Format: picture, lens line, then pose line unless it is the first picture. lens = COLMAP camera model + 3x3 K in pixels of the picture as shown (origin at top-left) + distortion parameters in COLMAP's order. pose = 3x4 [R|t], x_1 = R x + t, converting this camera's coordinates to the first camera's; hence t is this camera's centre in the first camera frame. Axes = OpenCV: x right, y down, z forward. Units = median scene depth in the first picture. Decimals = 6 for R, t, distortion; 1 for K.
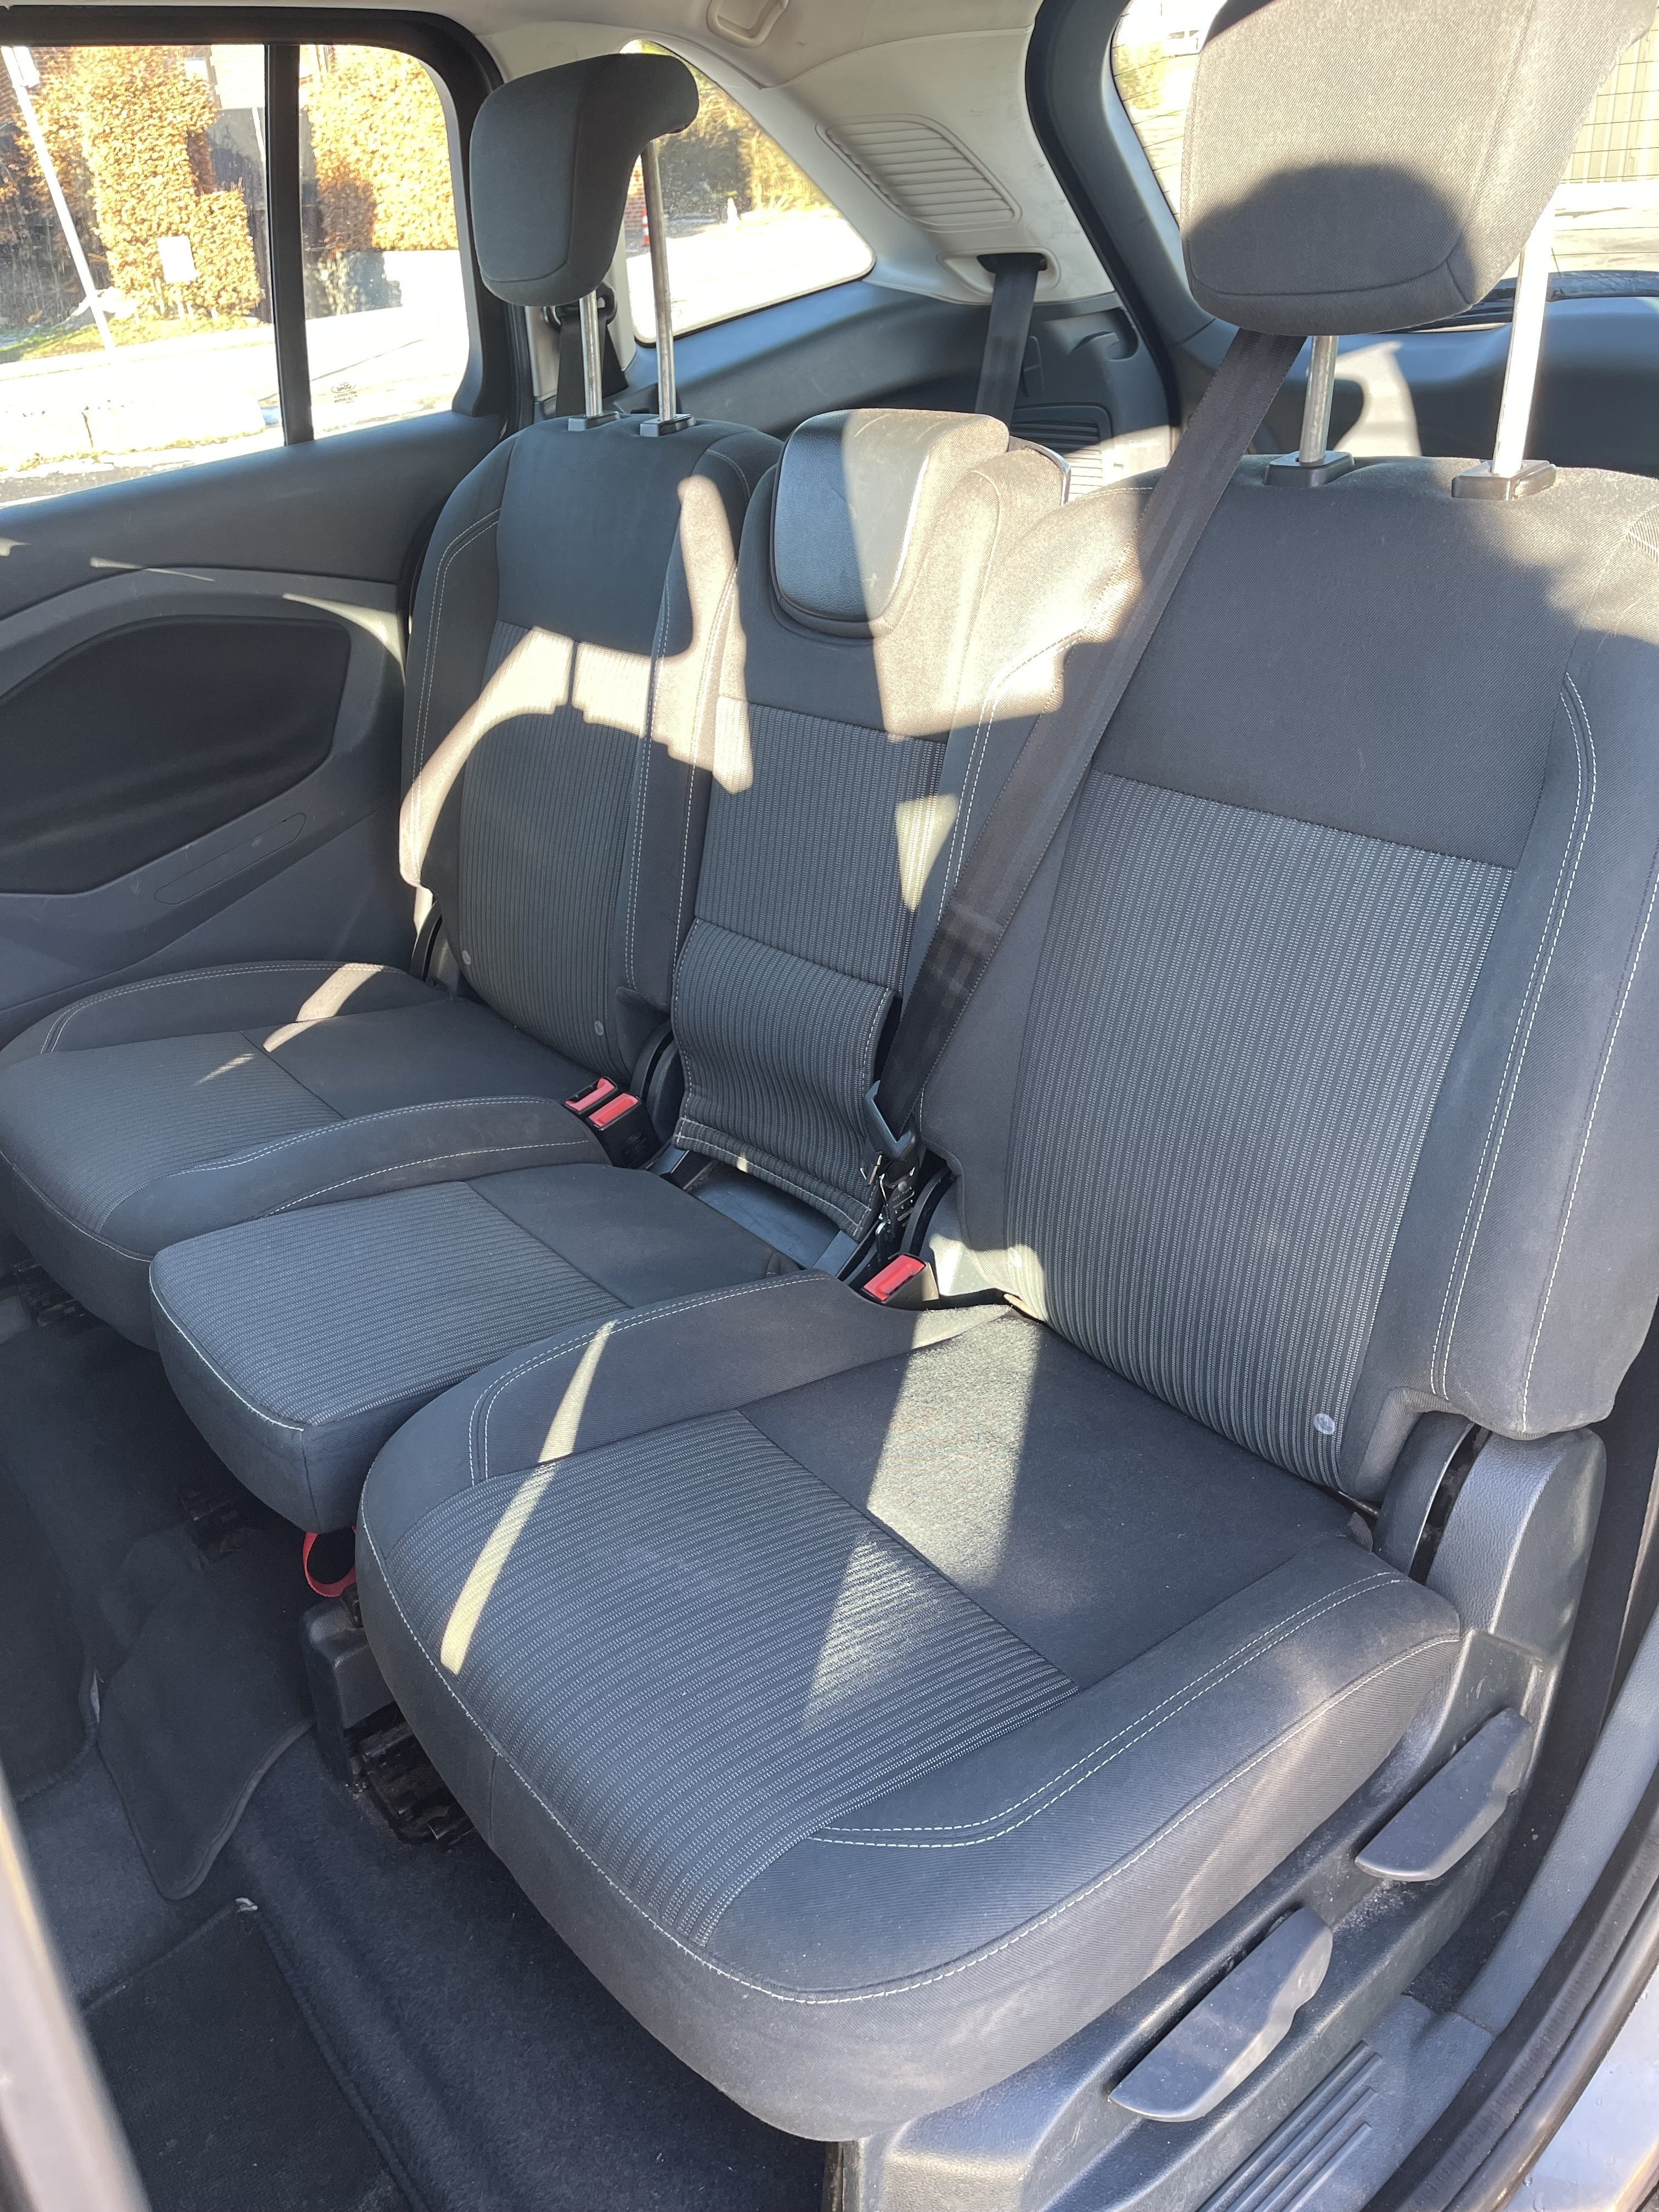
lens RADIAL K [[1680.1, 0, 839.1], [0, 1680.1, 1122.9], [0, 0, 1]] dist [0.043413, -0.073202]
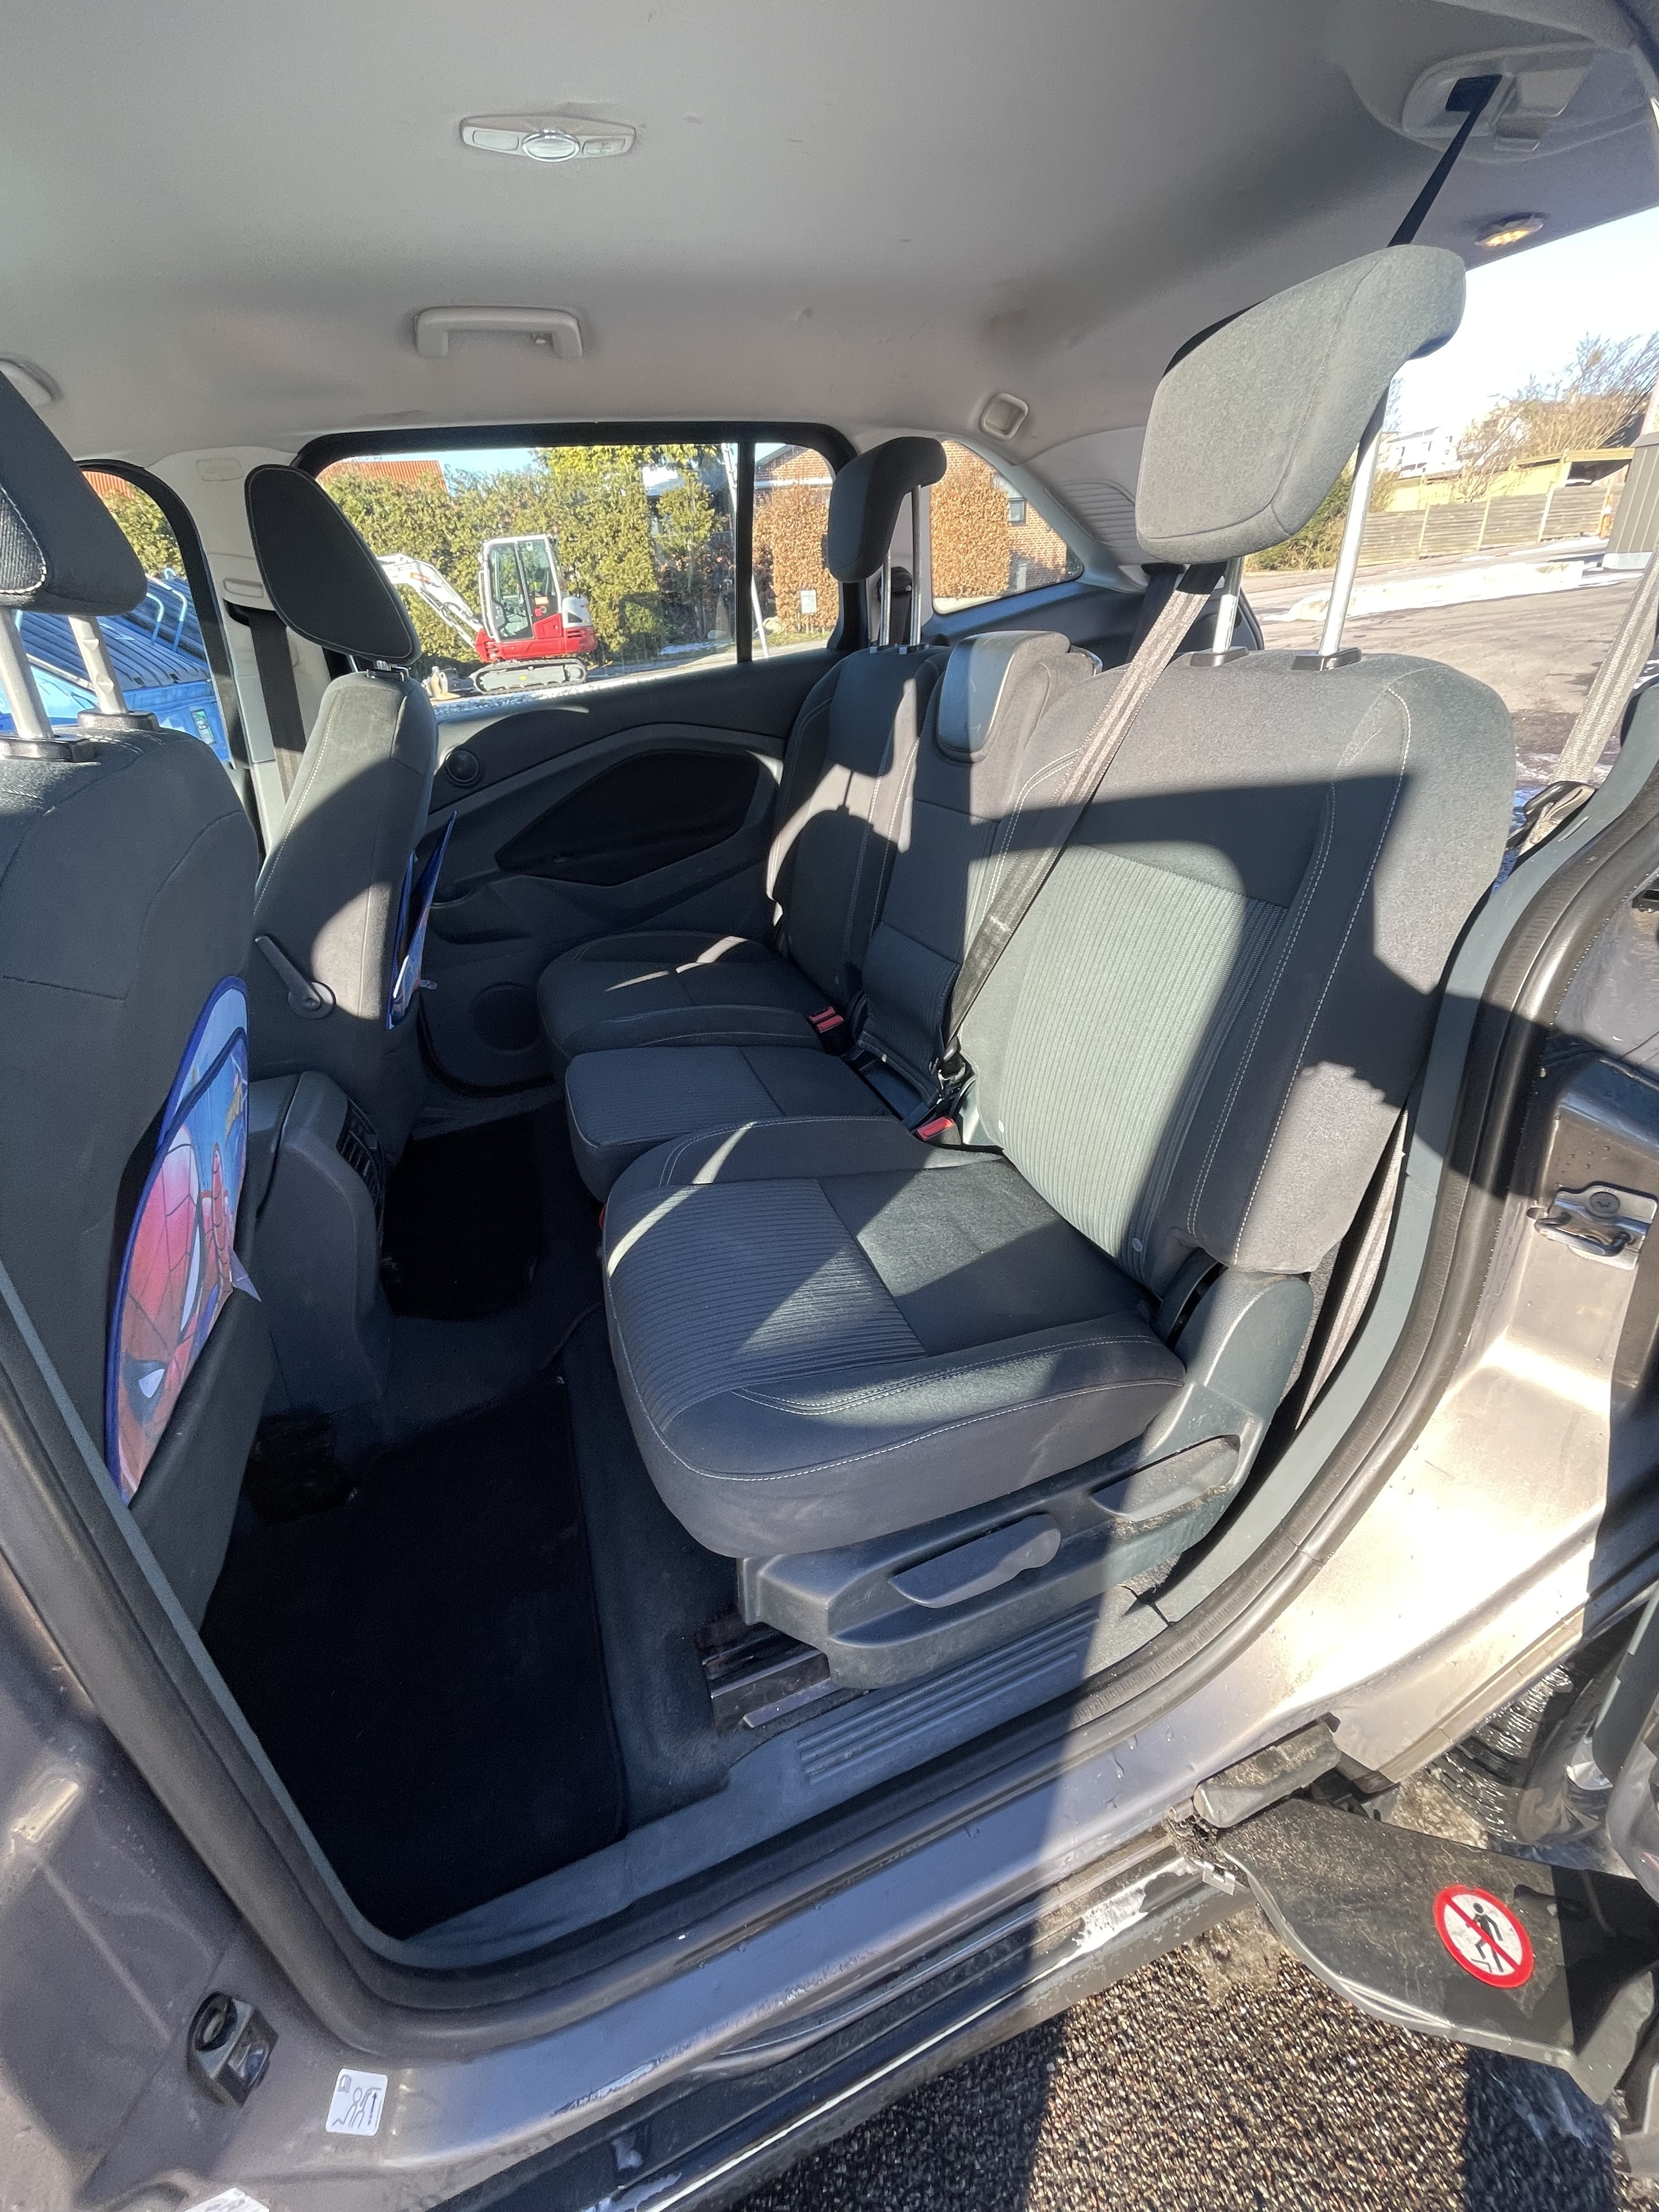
lens RADIAL K [[889.7, 0, 826.0], [0, 889.7, 1101.4], [0, 0, 1]] dist [-0.007852, 0.000790]
pose [[0.947356, 0.148781, -0.283515, 0.165060], [-0.138533, 0.988774, 0.055979, 0.024945], [0.288661, -0.013756, 0.957333, 0.062413]]
